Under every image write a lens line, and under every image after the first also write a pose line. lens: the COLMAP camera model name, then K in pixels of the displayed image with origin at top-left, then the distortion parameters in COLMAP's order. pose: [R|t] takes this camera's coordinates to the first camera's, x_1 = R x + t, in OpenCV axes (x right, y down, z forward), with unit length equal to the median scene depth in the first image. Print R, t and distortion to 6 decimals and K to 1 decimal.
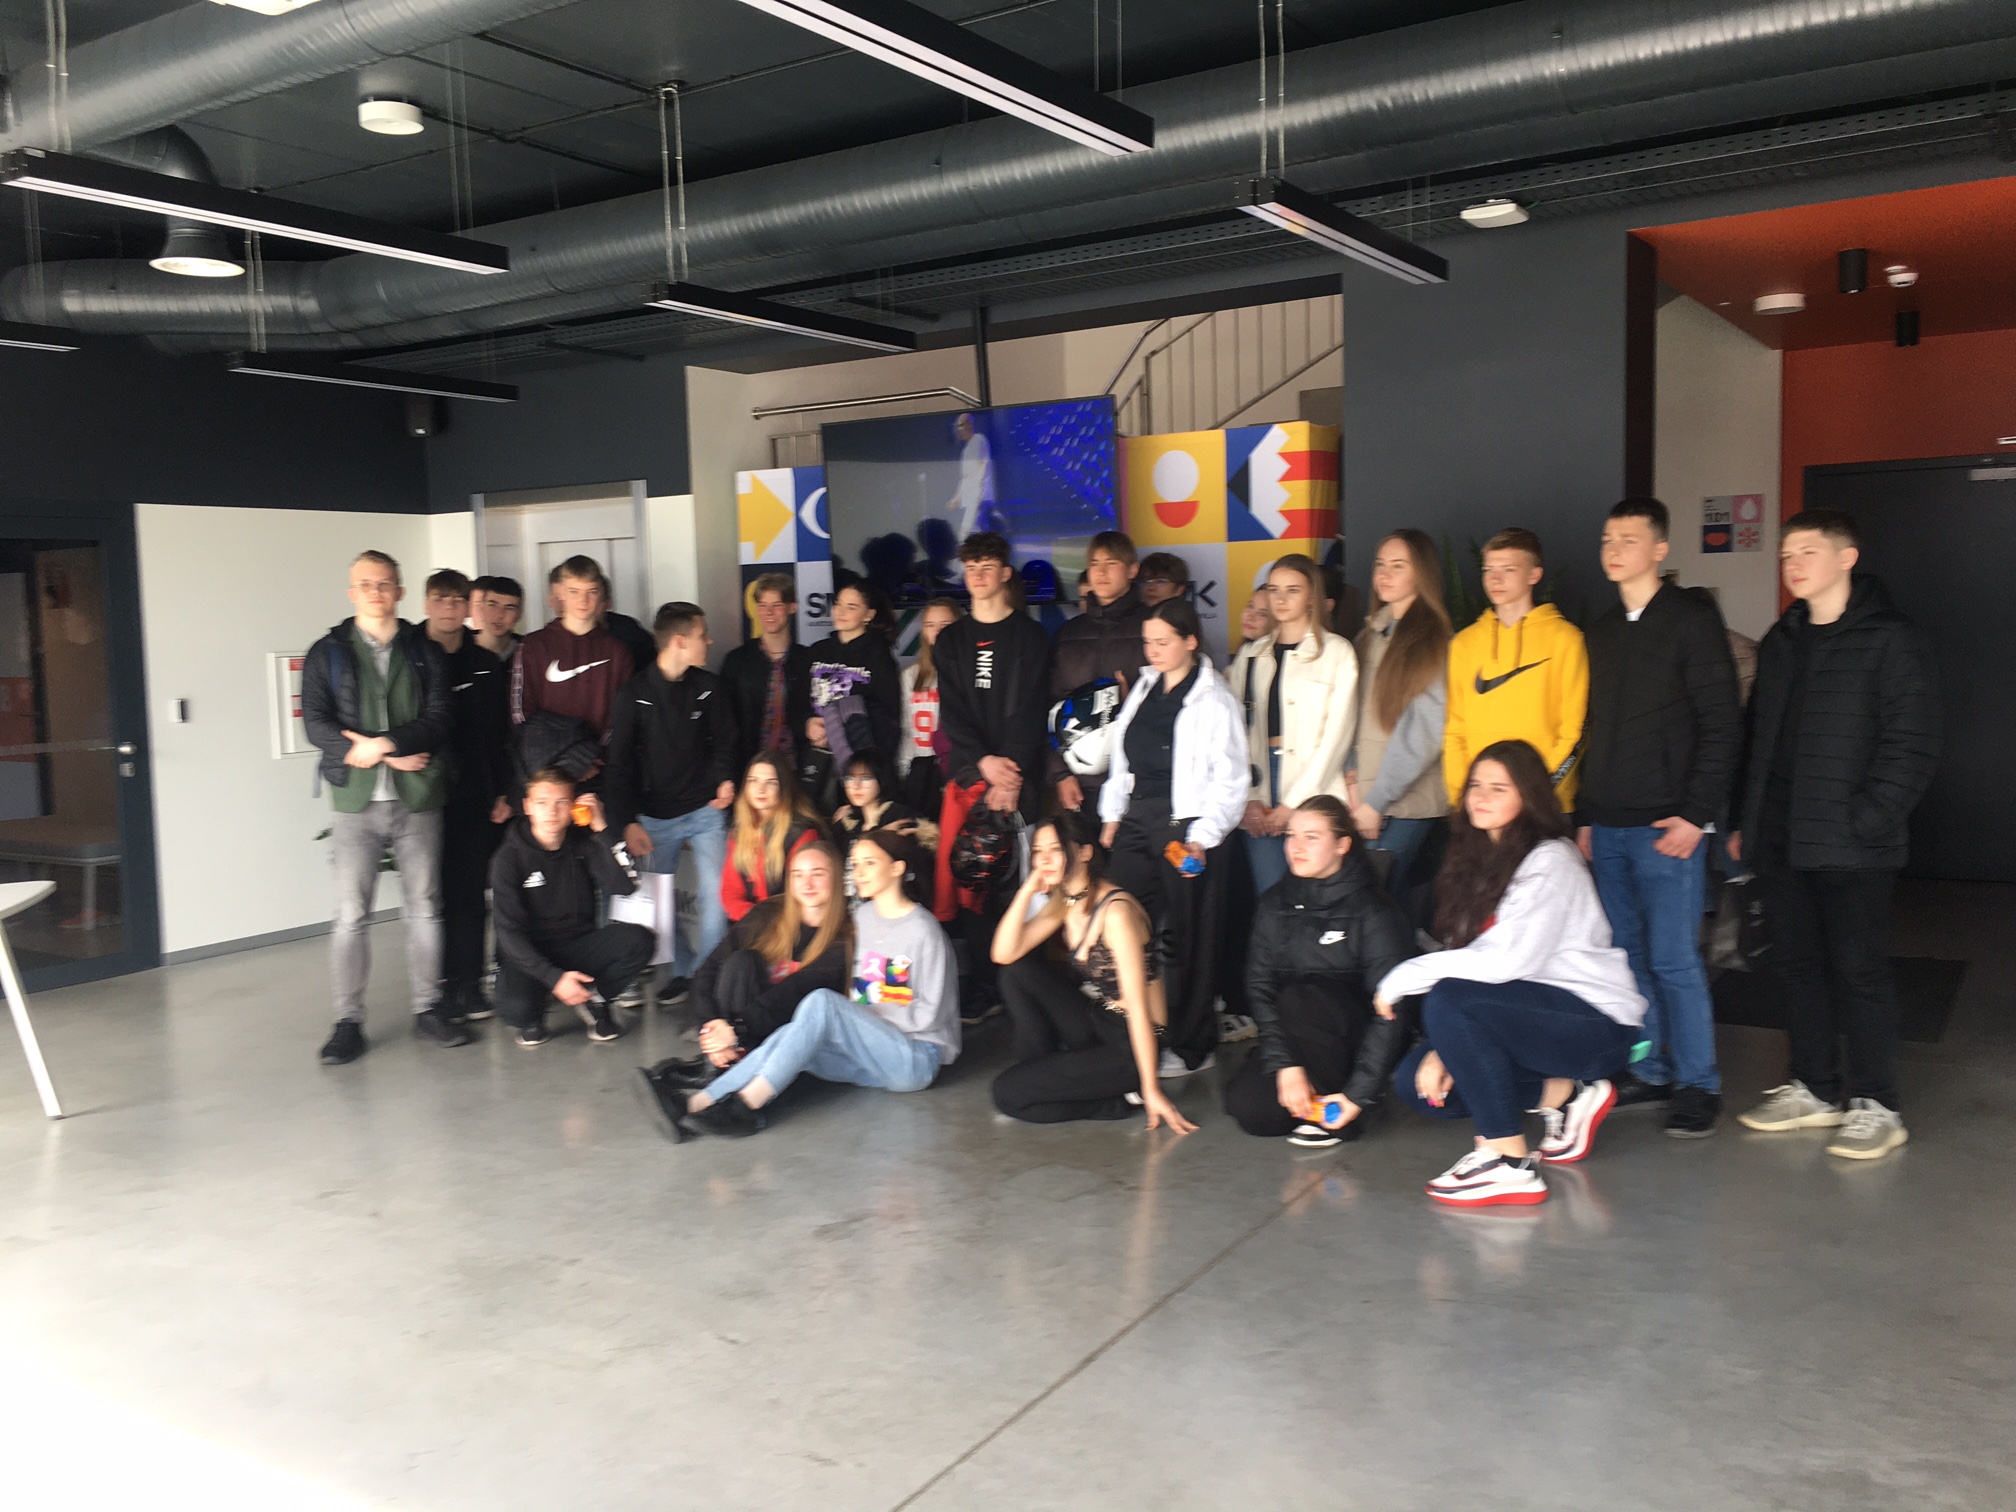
lens RADIAL K [[1768.8, 0, 1008.0], [0, 1768.8, 756.0], [0, 0, 1]] dist [0.116479, 0.001626]
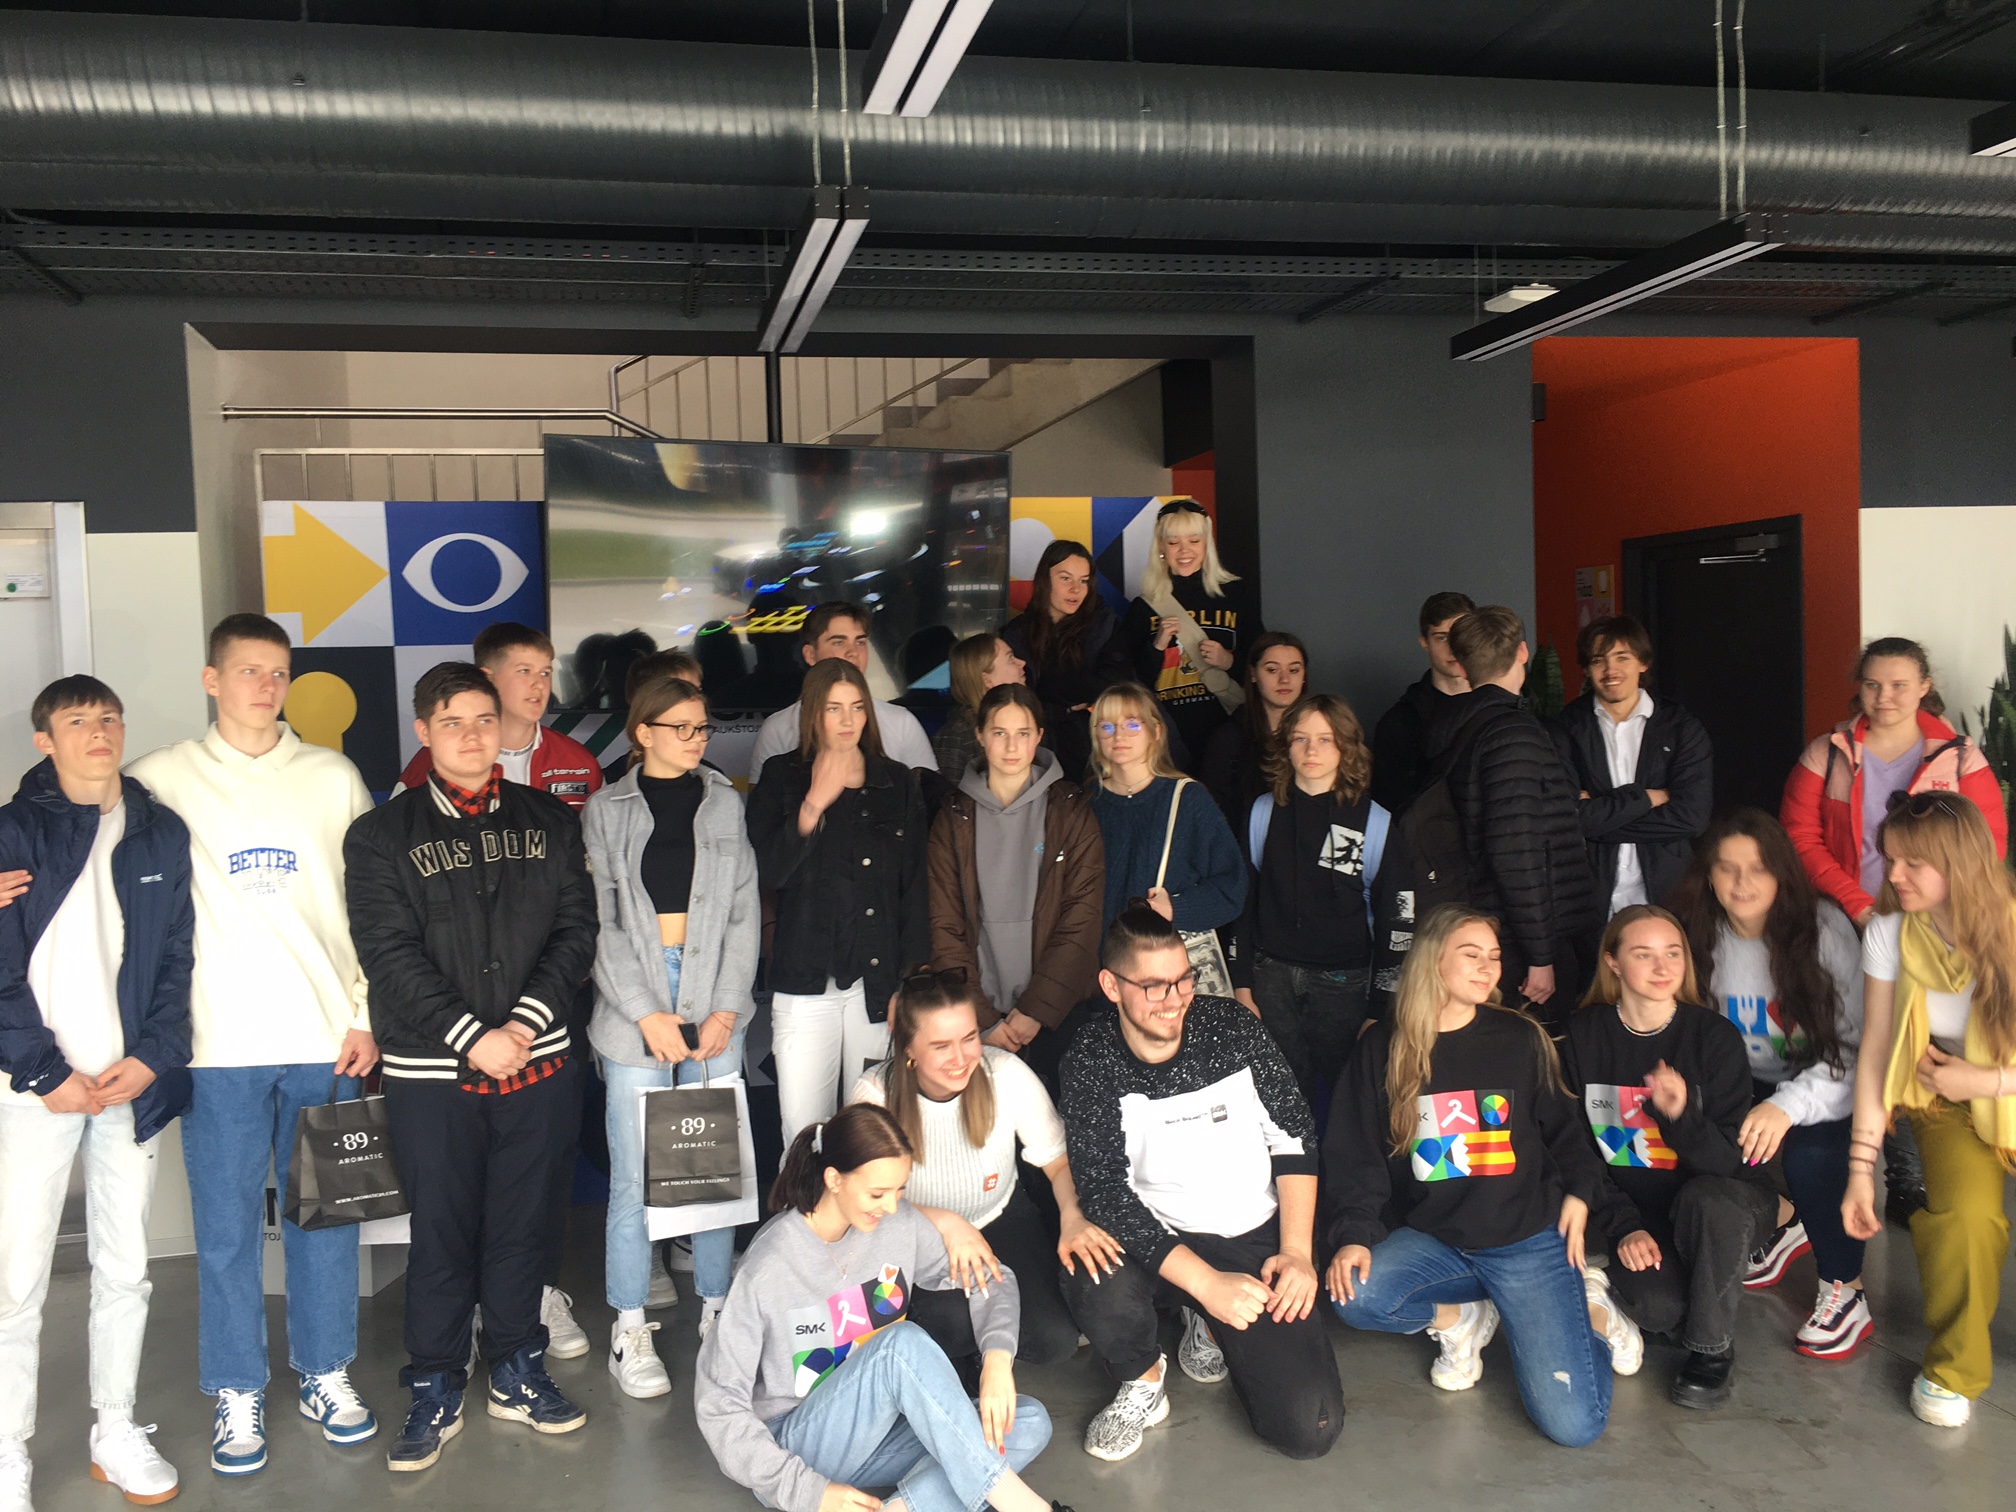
lens RADIAL K [[1768.8, 0, 1008.0], [0, 1768.8, 756.0], [0, 0, 1]] dist [0.116479, 0.001626]
pose [[0.705841, -0.031079, 0.707688, -0.457742], [0.069035, 0.997299, -0.025058, -0.037290], [-0.704998, 0.066542, 0.706080, 0.391273]]
